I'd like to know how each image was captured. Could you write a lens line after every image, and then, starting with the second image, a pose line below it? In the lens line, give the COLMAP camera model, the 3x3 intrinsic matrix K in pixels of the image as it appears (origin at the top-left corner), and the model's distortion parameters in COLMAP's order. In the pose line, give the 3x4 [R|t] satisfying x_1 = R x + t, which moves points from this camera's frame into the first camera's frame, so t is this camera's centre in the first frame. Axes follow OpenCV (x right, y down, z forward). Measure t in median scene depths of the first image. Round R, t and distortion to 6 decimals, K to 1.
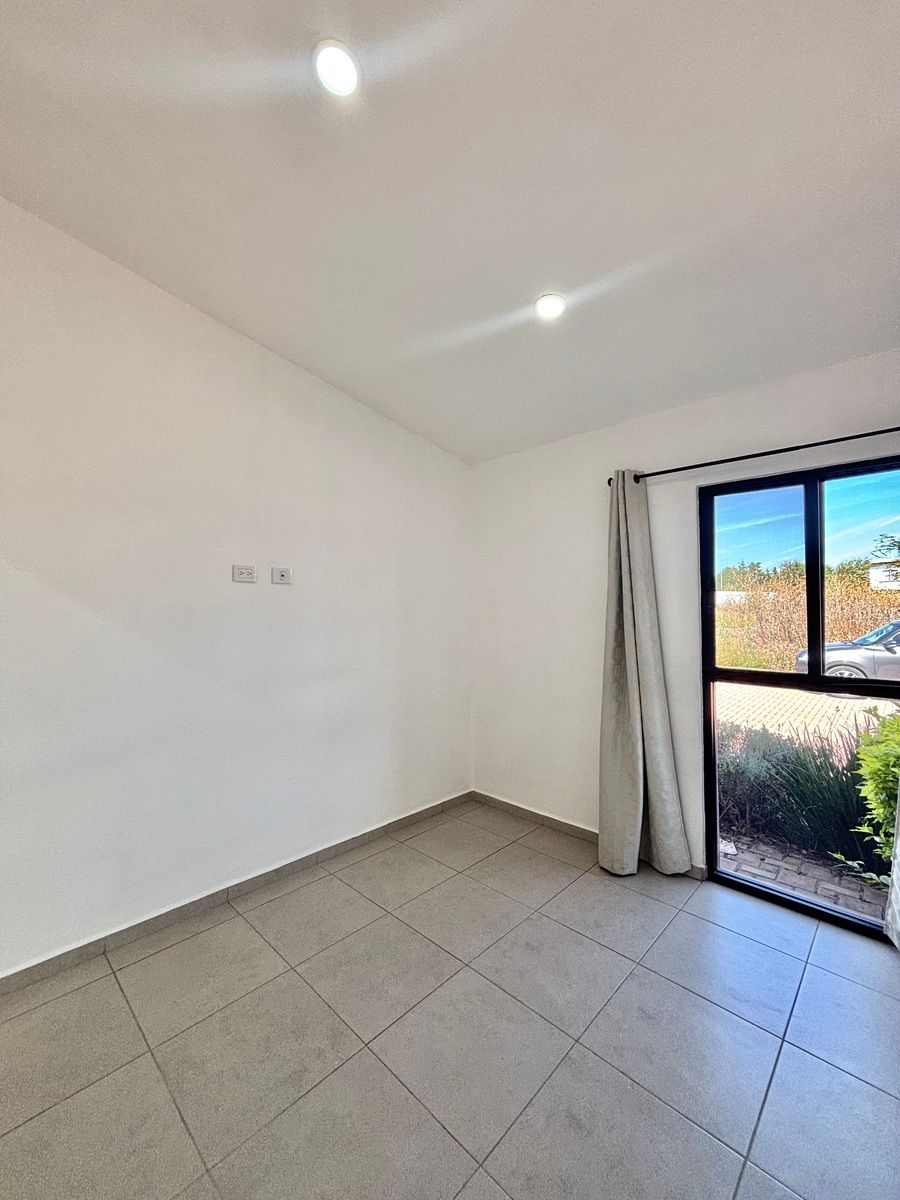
lens RADIAL K [[484.7, 0, 454.2], [0, 484.7, 601.1], [0, 0, 1]] dist [0.004229, -0.001263]
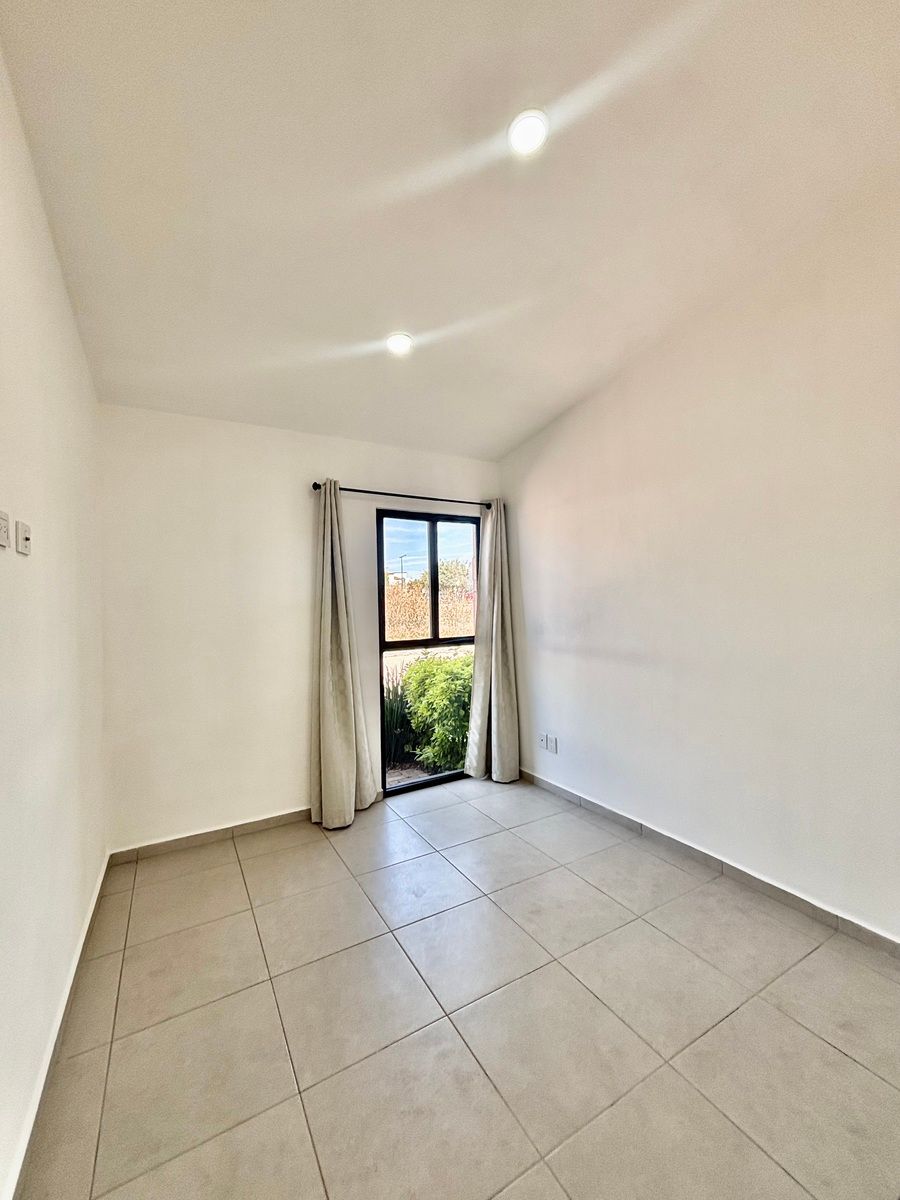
lens RADIAL K [[484.7, 0, 453.0], [0, 484.7, 600.1], [0, 0, 1]] dist [0.004229, -0.001263]
pose [[0.270405, -0.006249, 0.962726, -0.738984], [0.002836, 0.999980, 0.005694, 0.011251], [-0.962743, 0.001190, 0.270417, 0.443454]]
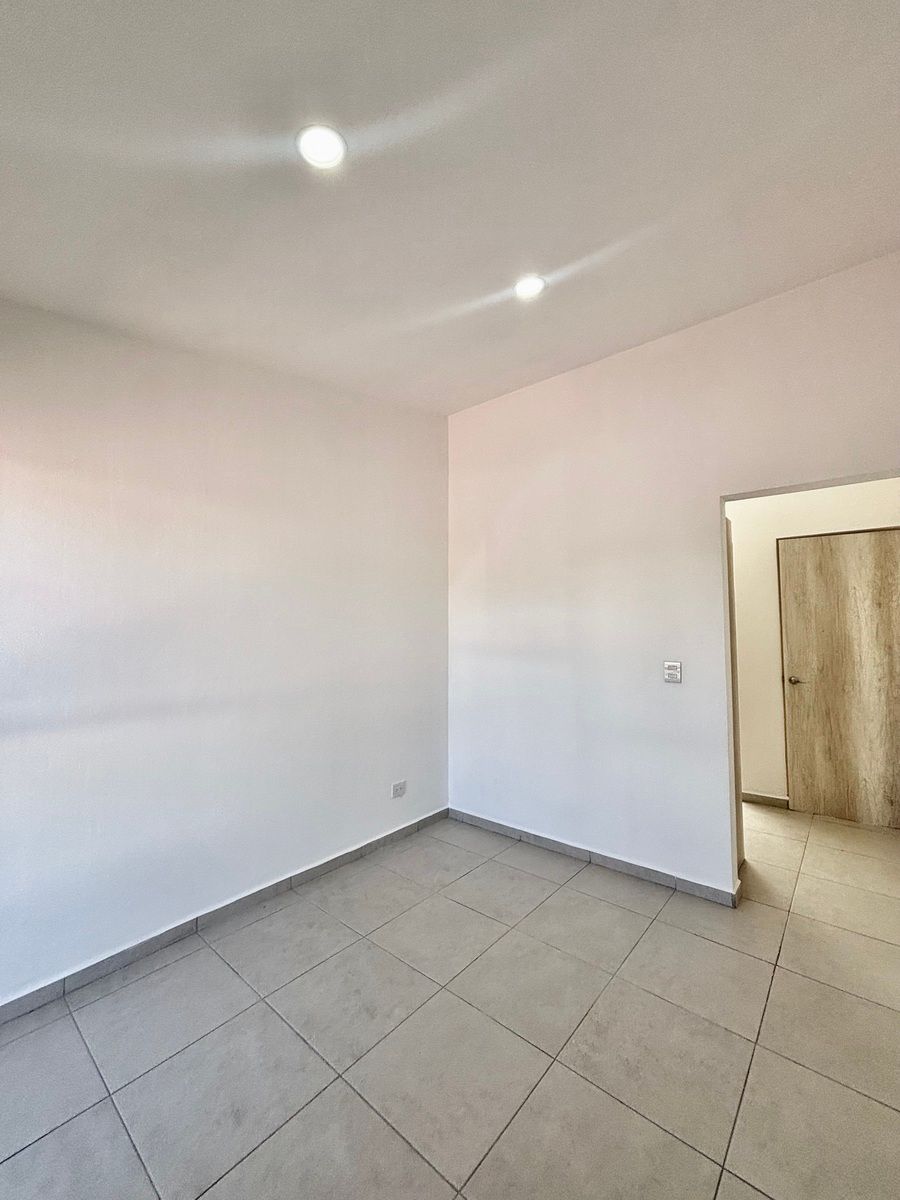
lens RADIAL K [[484.7, 0, 444.9], [0, 484.7, 601.3], [0, 0, 1]] dist [0.004229, -0.001263]
pose [[-0.997306, -0.004316, -0.073223, 0.079296], [0.001965, 0.996337, -0.085487, 0.036937], [0.073324, -0.085401, -0.993645, 1.298931]]
